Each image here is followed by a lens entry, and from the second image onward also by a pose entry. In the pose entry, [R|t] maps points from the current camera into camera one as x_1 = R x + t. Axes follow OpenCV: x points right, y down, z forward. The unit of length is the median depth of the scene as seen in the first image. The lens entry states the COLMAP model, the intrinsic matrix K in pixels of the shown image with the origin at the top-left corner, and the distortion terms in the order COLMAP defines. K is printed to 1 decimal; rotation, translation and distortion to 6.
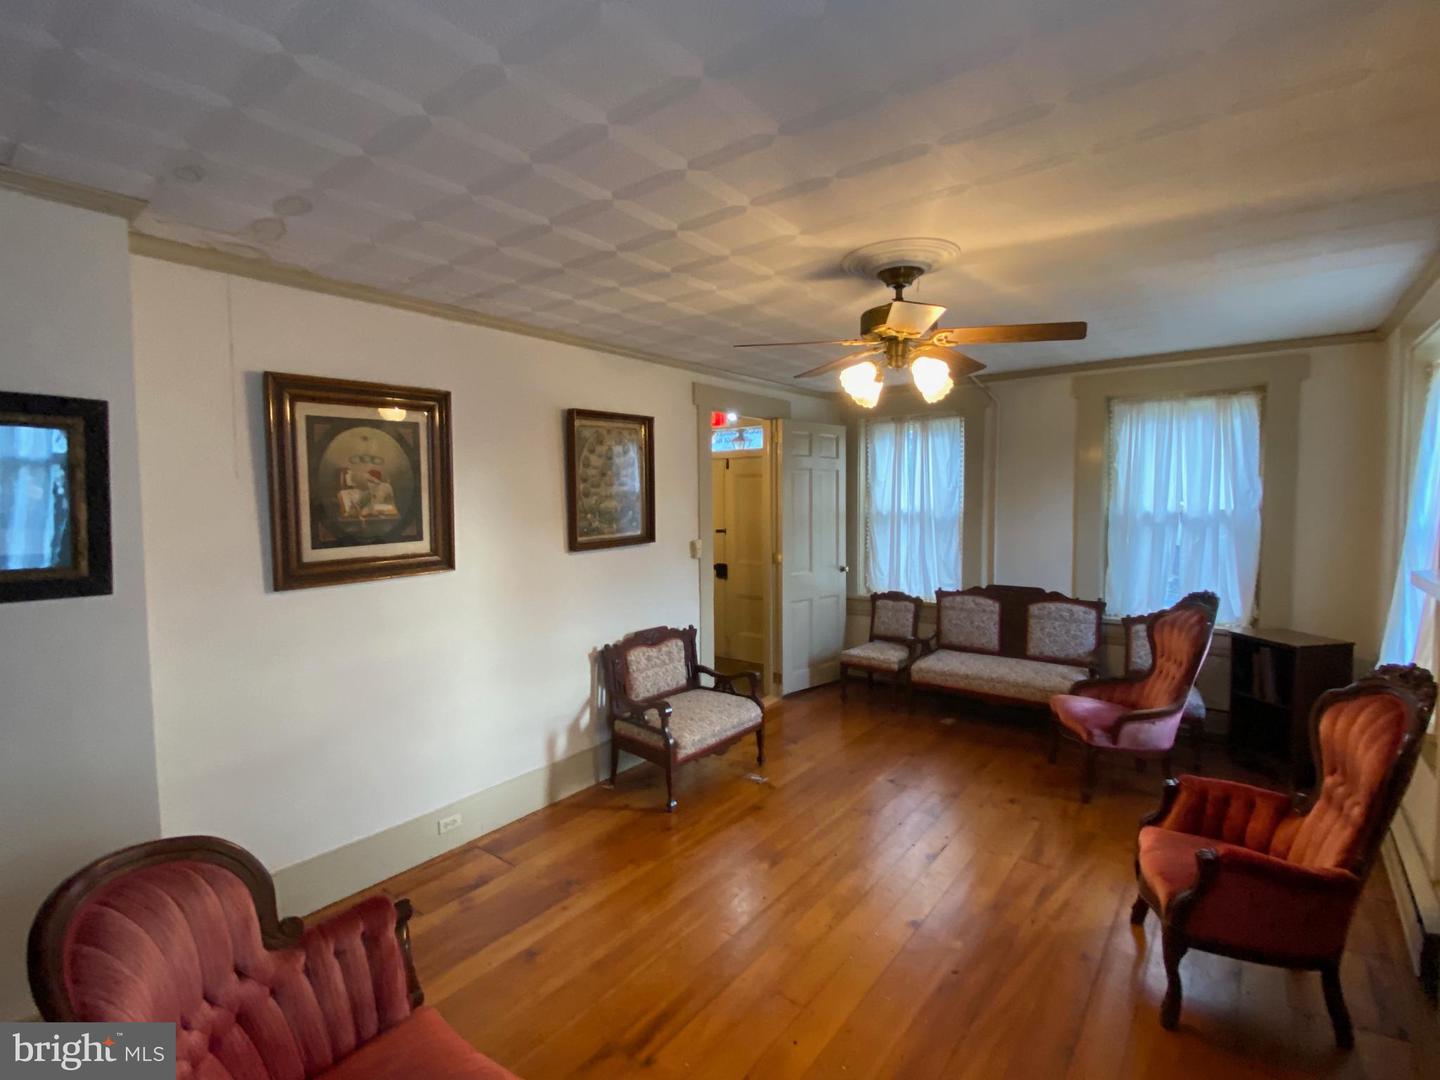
lens RADIAL K [[678.0, 0, 718.0], [0, 678.0, 531.3], [0, 0, 1]] dist [0.033261, -0.024749]
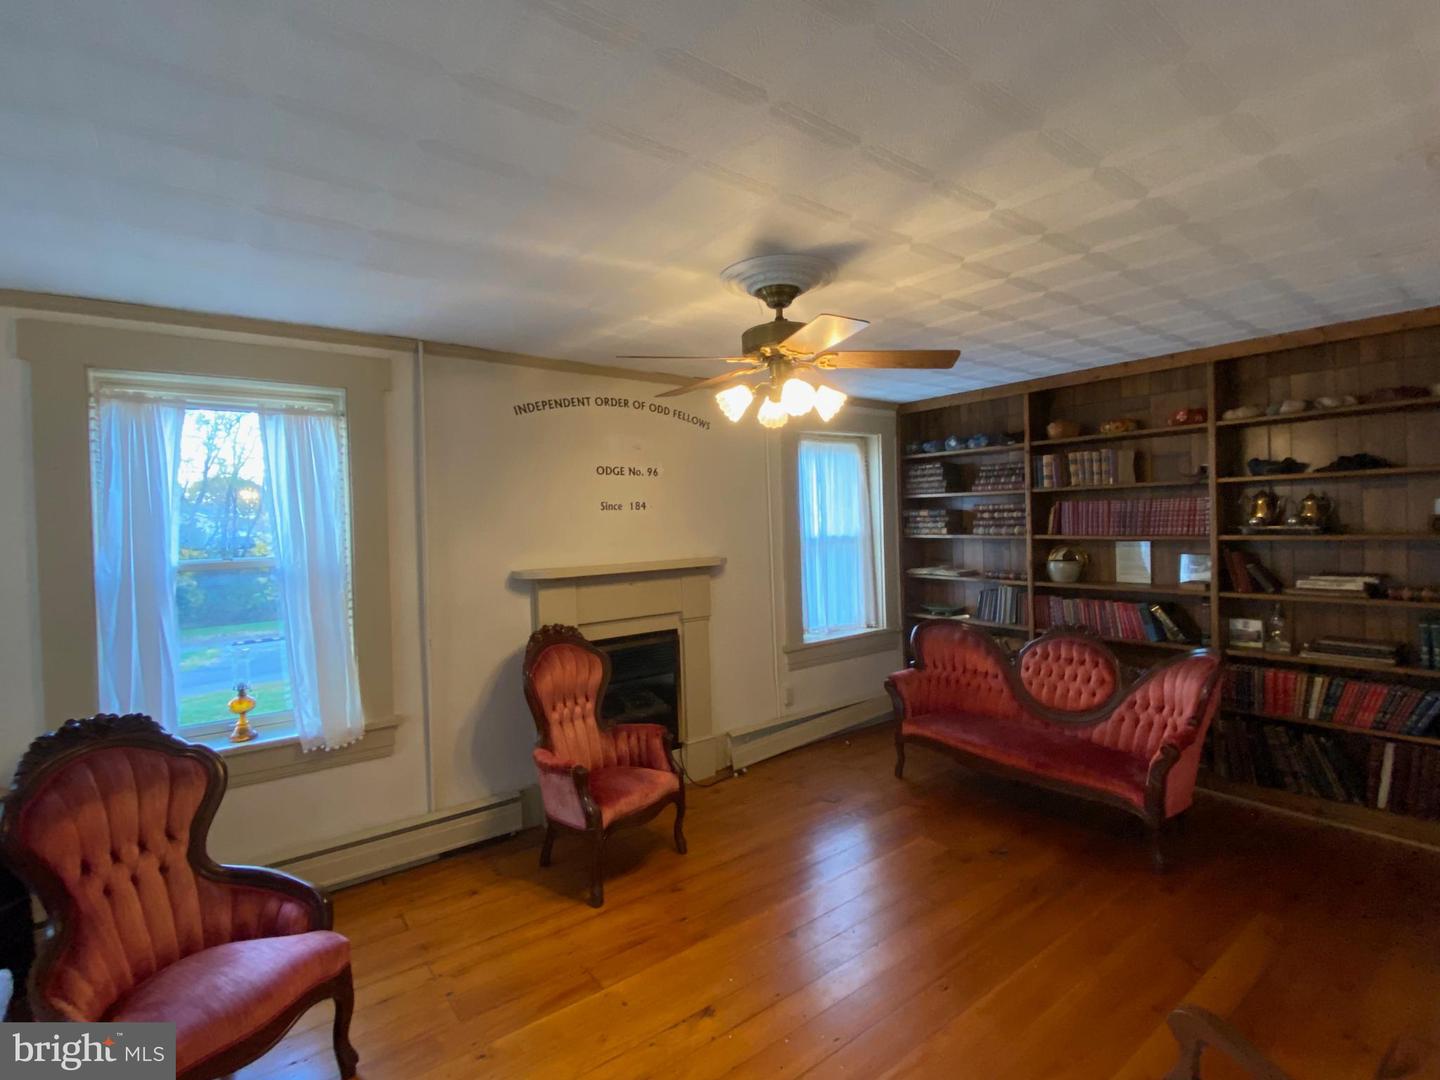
lens RADIAL K [[678.0, 0, 716.1], [0, 678.0, 536.1], [0, 0, 1]] dist [0.033261, -0.024749]
pose [[-0.965880, 0.031586, 0.257055, 0.063617], [0.049947, 0.996621, 0.065213, -0.055922], [-0.254127, 0.075827, -0.964194, 1.132195]]
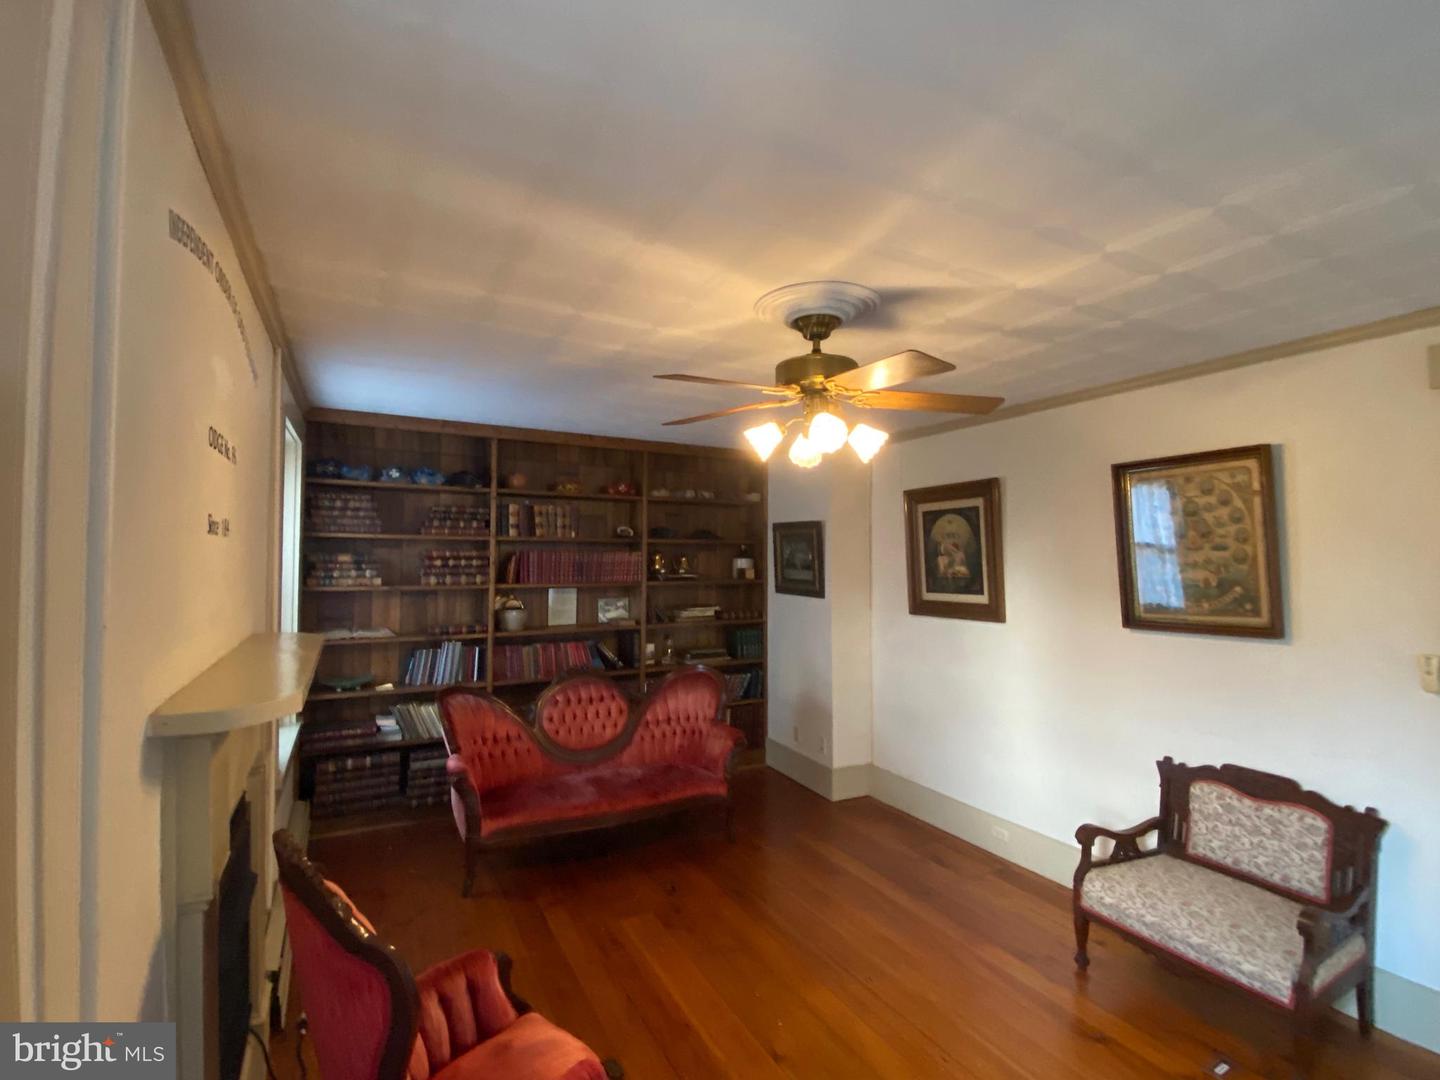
lens RADIAL K [[678.0, 0, 722.7], [0, 678.0, 535.4], [0, 0, 1]] dist [0.033261, -0.024749]
pose [[-0.405010, -0.017940, -0.914136, 0.645539], [-0.044832, 0.998995, 0.000258, -0.052849], [0.913212, 0.041087, -0.405407, 0.720145]]
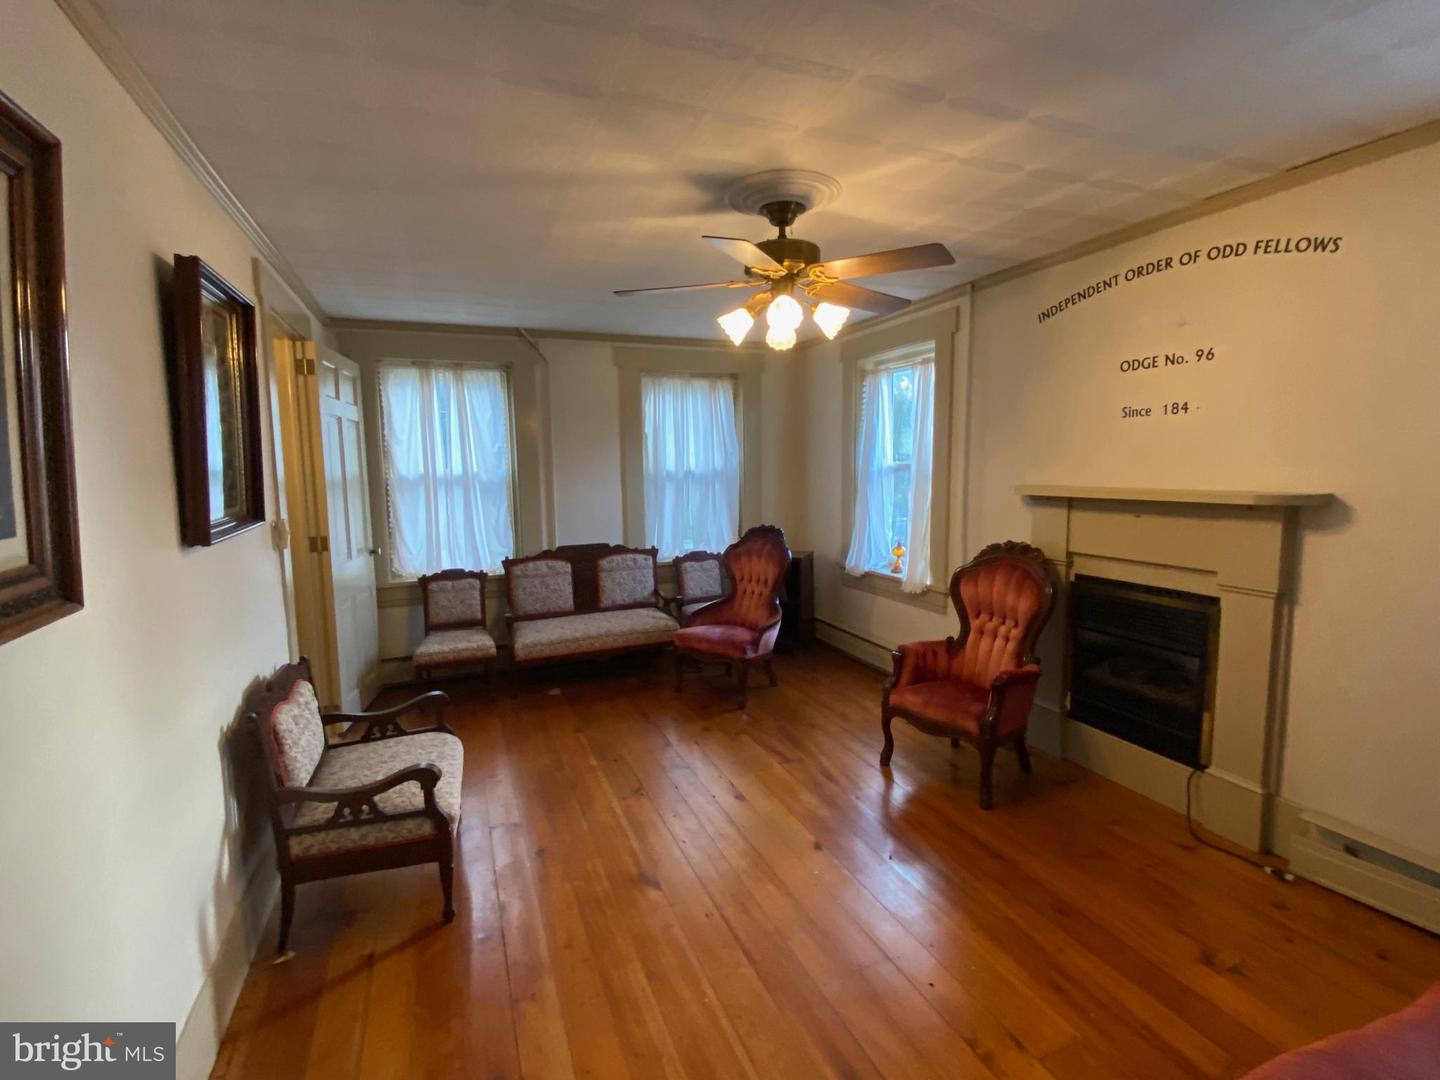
lens RADIAL K [[678.0, 0, 725.7], [0, 678.0, 538.1], [0, 0, 1]] dist [0.033261, -0.024749]
pose [[0.492499, -0.096762, 0.864917, -0.375890], [0.057507, 0.995246, 0.078597, 0.003284], [-0.868411, 0.011029, 0.495722, 0.339434]]
